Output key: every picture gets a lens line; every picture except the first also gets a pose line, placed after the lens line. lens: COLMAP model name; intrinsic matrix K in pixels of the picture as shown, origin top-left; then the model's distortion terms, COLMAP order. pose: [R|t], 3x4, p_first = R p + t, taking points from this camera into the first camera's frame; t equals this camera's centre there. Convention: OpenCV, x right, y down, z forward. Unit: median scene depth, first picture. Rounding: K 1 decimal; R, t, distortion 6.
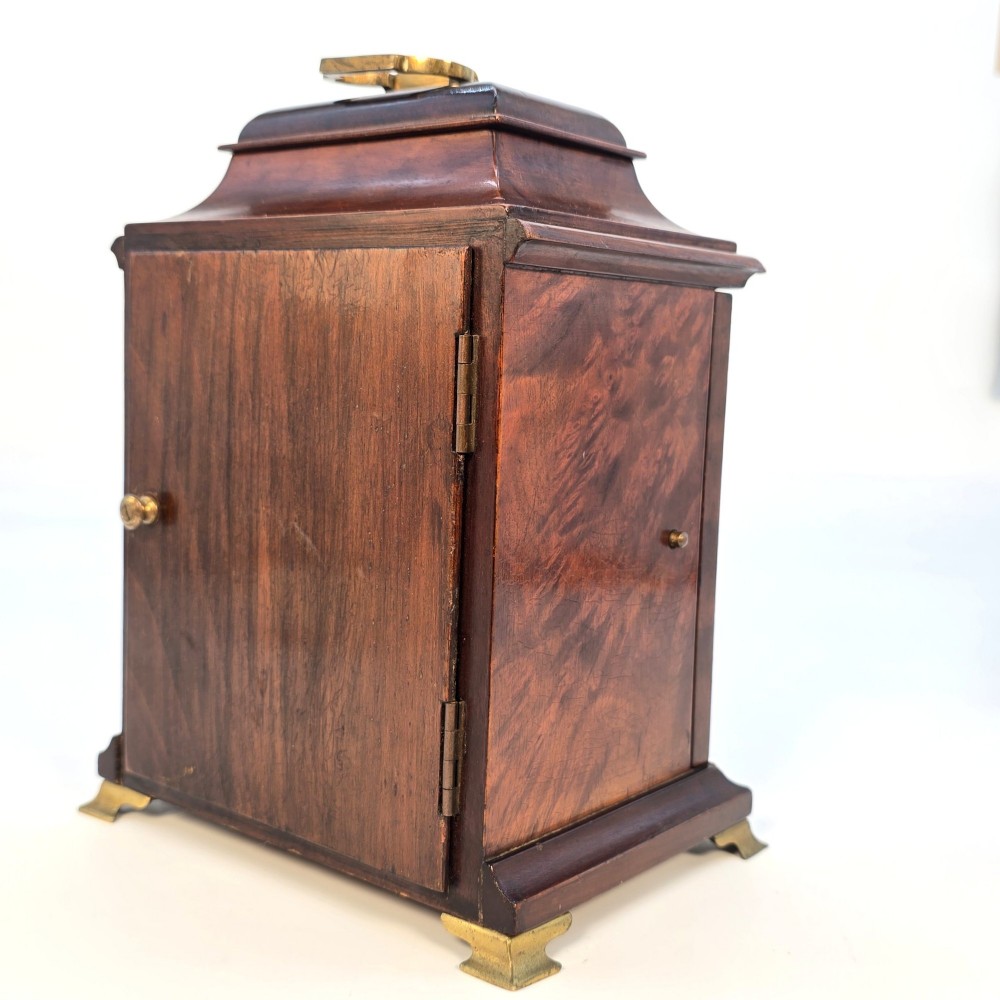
lens RADIAL K [[1323.9, 0, 500.0], [0, 1323.9, 500.0], [0, 0, 1]] dist [0.090995, -0.351440]
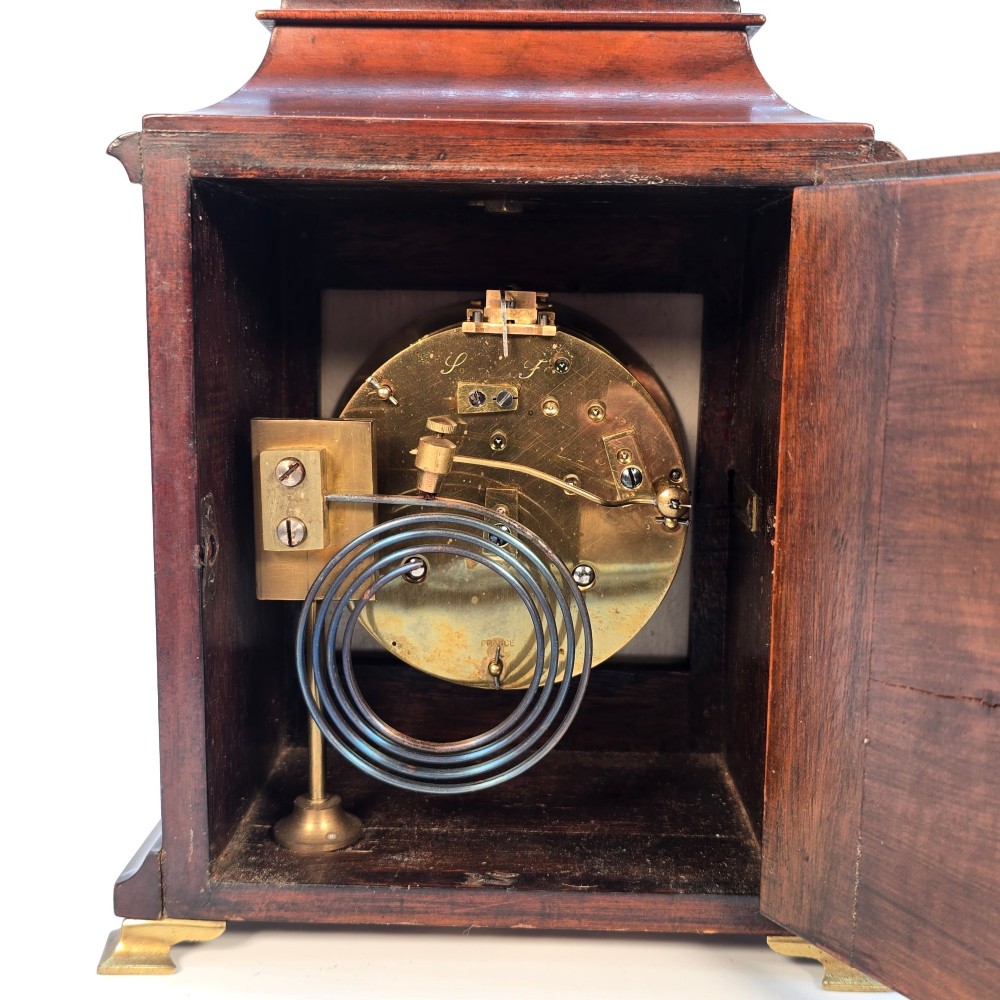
lens RADIAL K [[1323.9, 0, 500.0], [0, 1323.9, 500.0], [0, 0, 1]] dist [0.090995, -0.351440]
pose [[0.788334, -0.122135, 0.603003, -0.632924], [0.082638, 0.992237, 0.092936, -0.068088], [-0.609673, -0.023433, 0.792307, 0.387454]]
